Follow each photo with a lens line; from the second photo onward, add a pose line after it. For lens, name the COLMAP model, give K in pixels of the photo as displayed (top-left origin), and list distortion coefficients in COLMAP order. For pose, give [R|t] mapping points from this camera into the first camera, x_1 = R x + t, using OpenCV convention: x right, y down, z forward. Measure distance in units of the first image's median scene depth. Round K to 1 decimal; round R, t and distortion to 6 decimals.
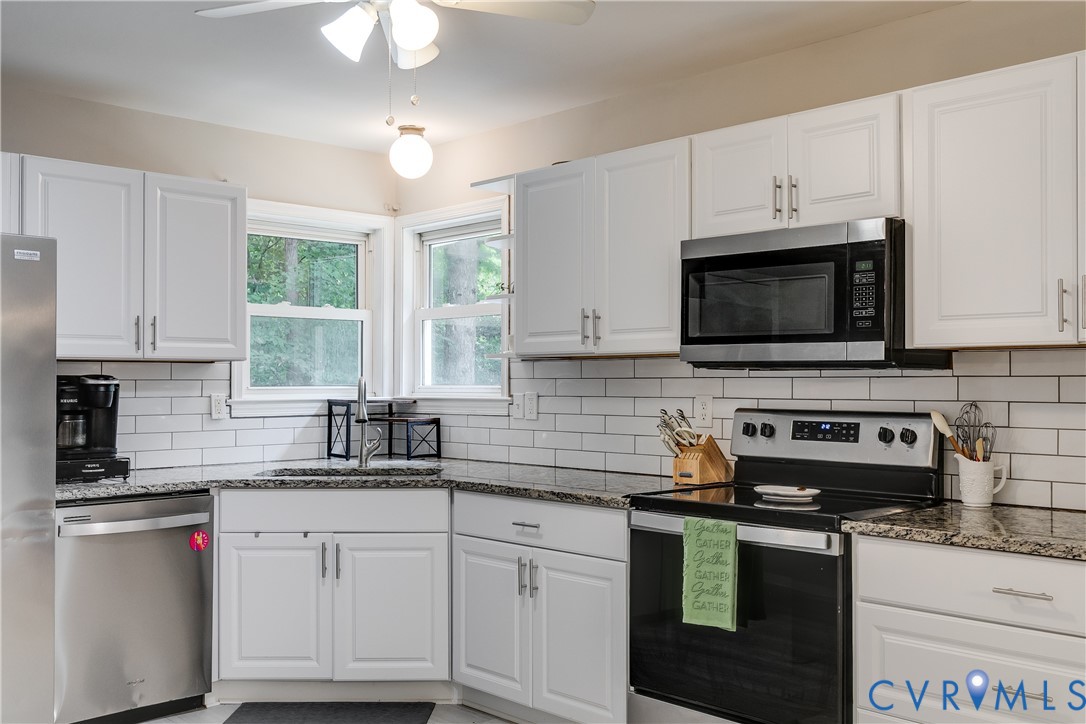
lens RADIAL K [[1042.7, 0, 557.0], [0, 1042.7, 371.7], [0, 0, 1]] dist [0.005160, 0.000000]
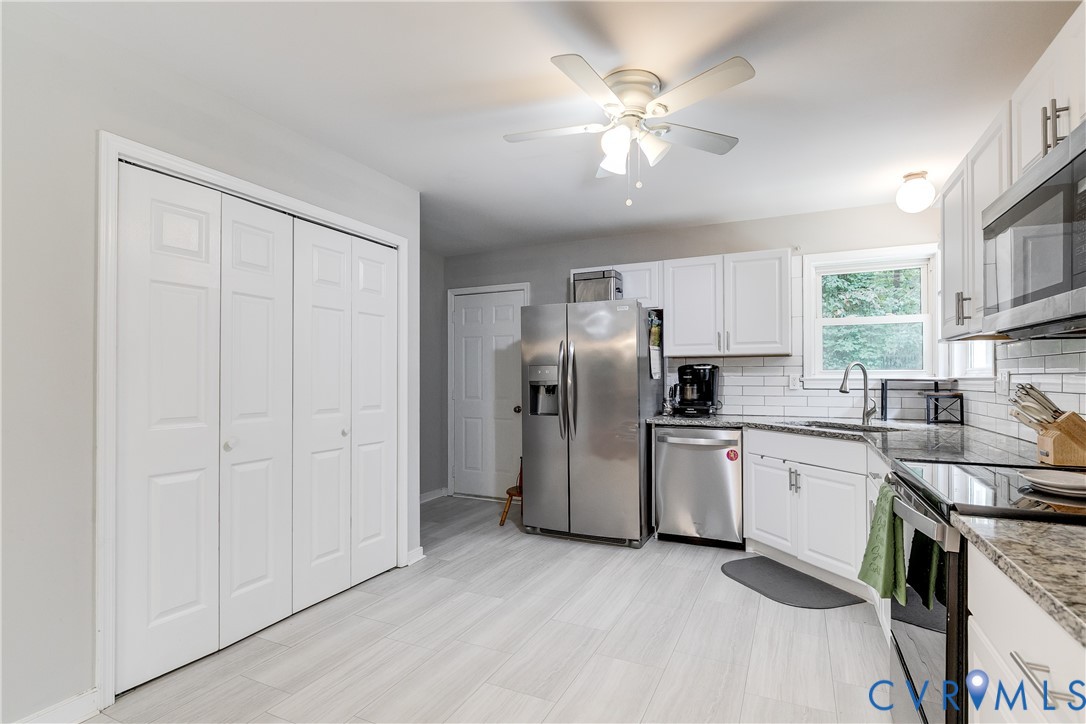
lens RADIAL K [[524.8, 0, 546.8], [0, 524.8, 372.3], [0, 0, 1]] dist [-0.004549, 0.000927]
pose [[0.347512, -0.009798, -0.937624, 0.386195], [0.010029, 0.999927, -0.006732, 0.022938], [0.937622, -0.007065, 0.347585, 0.389201]]
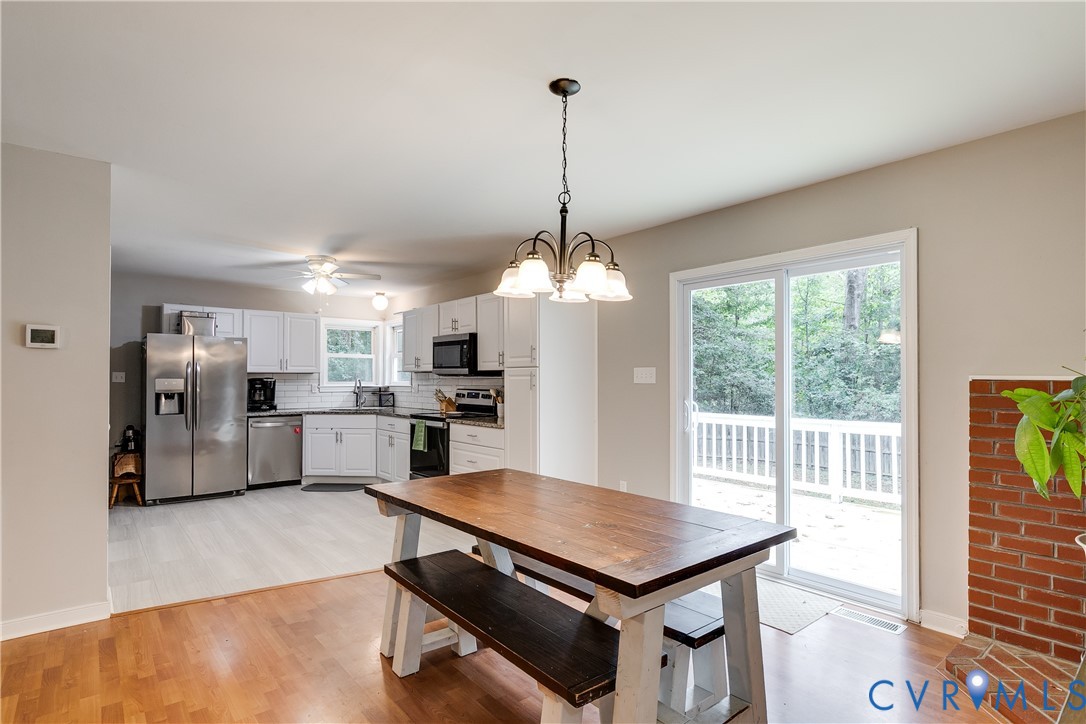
lens RADIAL K [[558.4, 0, 547.4], [0, 558.4, 372.9], [0, 0, 1]] dist [0.006645, -0.000974]
pose [[0.996702, 0.000408, -0.081151, 0.542908], [-0.000744, 0.999991, -0.004107, -0.005355], [0.081149, 0.004154, 0.996693, -0.619727]]
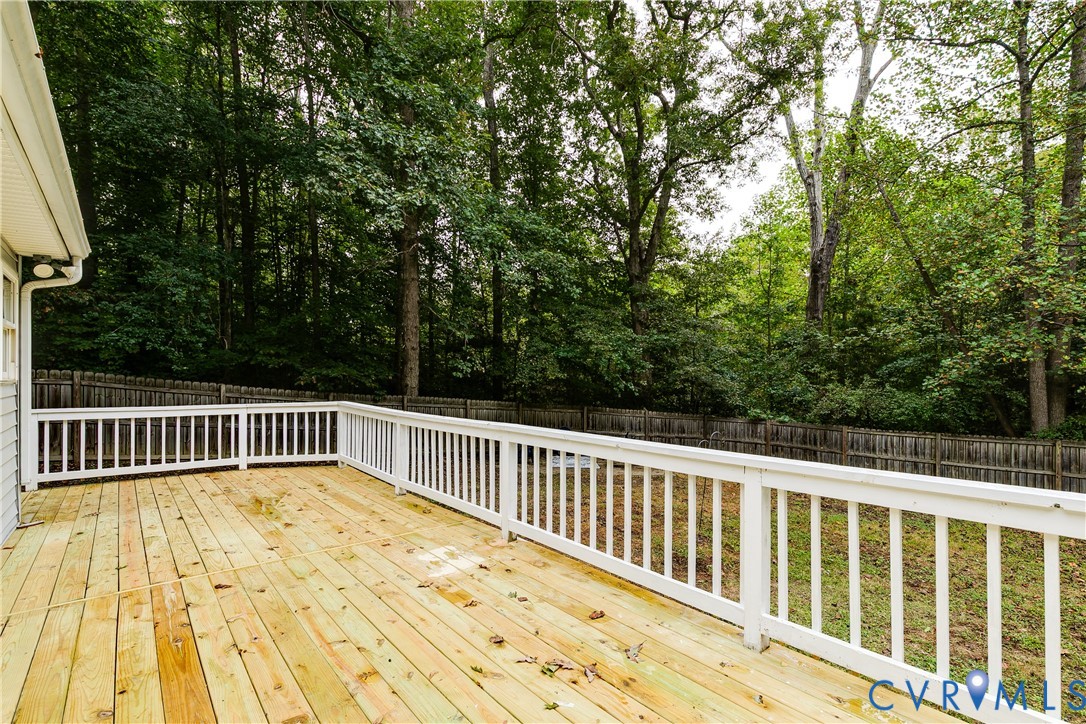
lens RADIAL K [[492.0, 0, 561.4], [0, 492.0, 374.0], [0, 0, 1]] dist [0.008338, -0.001788]
pose [[0.998031, 0.004482, -0.062569, 1.022231], [-0.004172, 0.999978, 0.005083, 0.017124], [0.062590, -0.004812, 0.998028, 0.394922]]
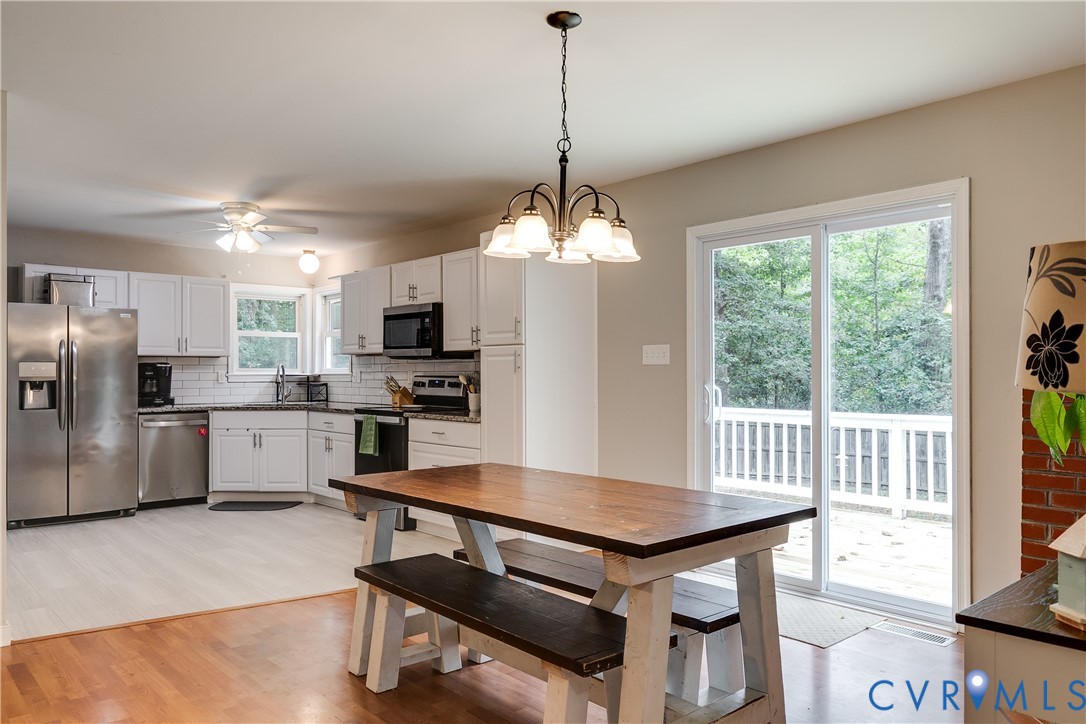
lens RADIAL K [[784.8, 0, 551.4], [0, 784.8, 370.1], [0, 0, 1]] dist [0.001393, 0.013192]
pose [[0.998997, -0.001291, -0.044762, 0.533848], [0.001505, 0.999988, 0.004737, 0.013334], [0.044755, -0.004800, 0.998986, -0.759155]]
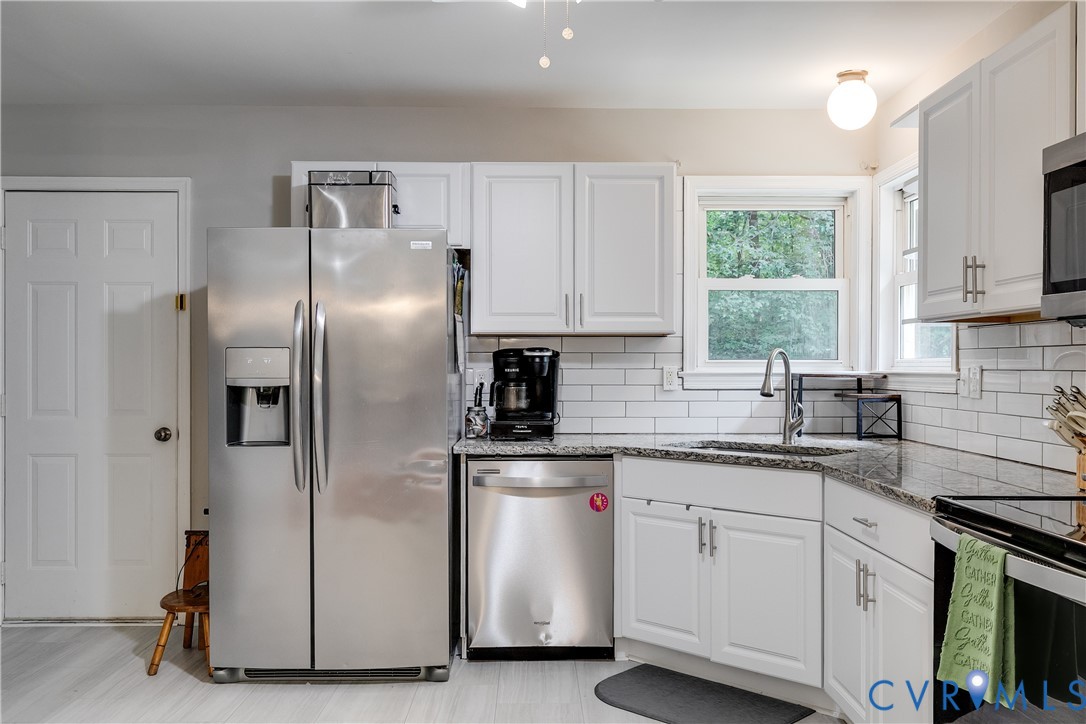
lens RADIAL K [[952.7, 0, 543.4], [0, 952.7, 364.7], [0, 0, 1]] dist [-0.009499, 0.033390]
pose [[0.727169, 0.002452, -0.686454, 0.280611], [0.004285, 0.999958, 0.008111, 0.013488], [0.686445, -0.008839, 0.727128, 0.254586]]
